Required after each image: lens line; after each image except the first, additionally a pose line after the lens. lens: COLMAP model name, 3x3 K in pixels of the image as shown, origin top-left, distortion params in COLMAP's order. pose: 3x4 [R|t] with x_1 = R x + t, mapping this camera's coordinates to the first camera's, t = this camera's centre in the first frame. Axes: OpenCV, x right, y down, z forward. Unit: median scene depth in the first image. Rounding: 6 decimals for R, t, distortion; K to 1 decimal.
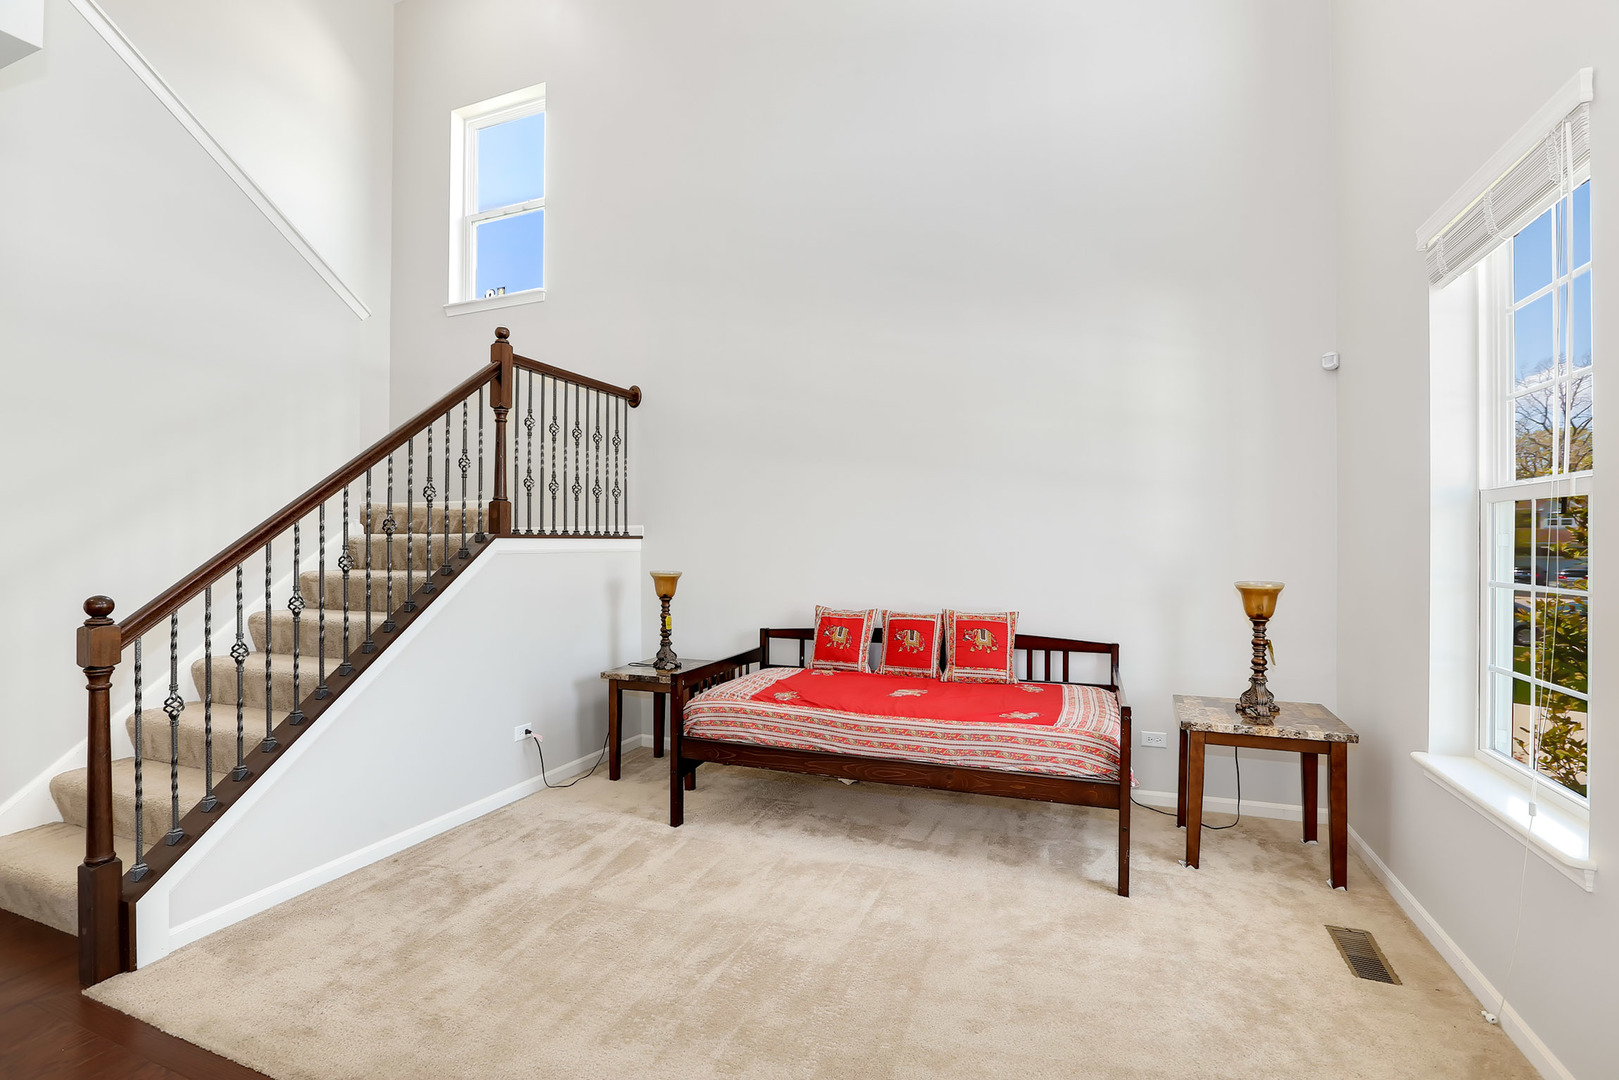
lens RADIAL K [[736.5, 0, 815.8], [0, 736.5, 547.3], [0, 0, 1]] dist [-0.036467, 0.003553]
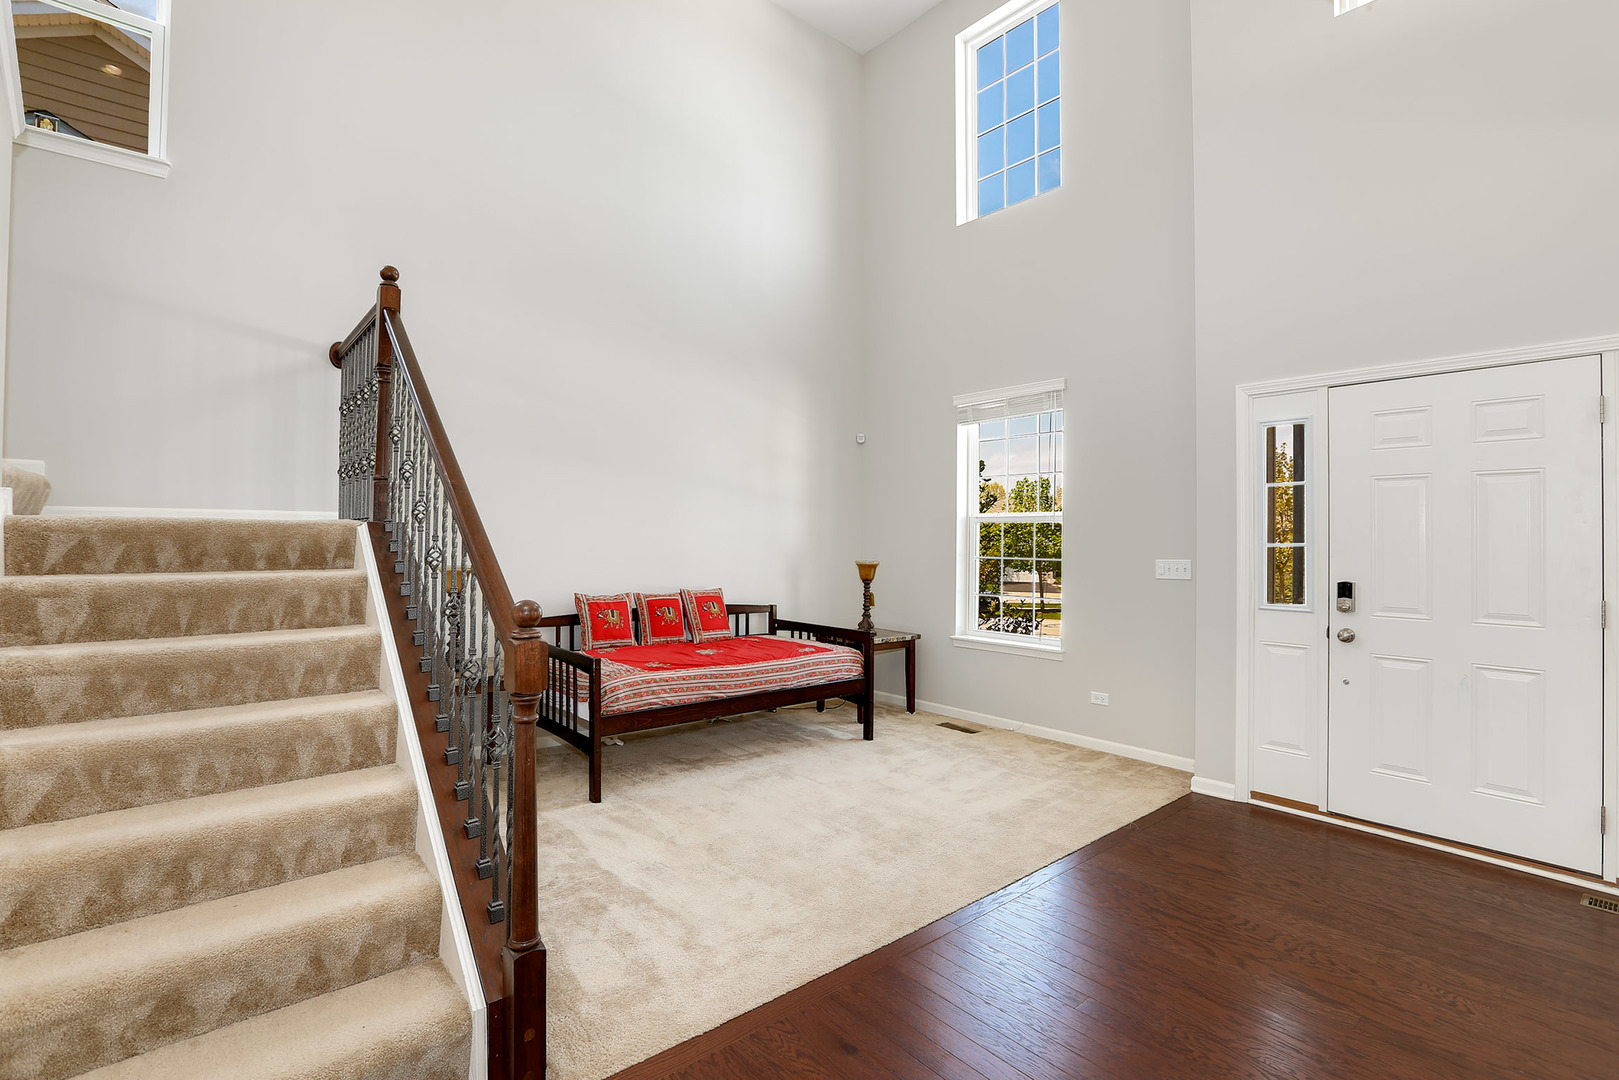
lens RADIAL K [[736.5, 0, 815.2], [0, 736.5, 535.7], [0, 0, 1]] dist [-0.036467, 0.003553]
pose [[0.483928, 0.010830, 0.875041, -1.007272], [-0.006319, 0.999941, -0.008881, 0.002614], [-0.875085, -0.001232, 0.483968, 0.219410]]
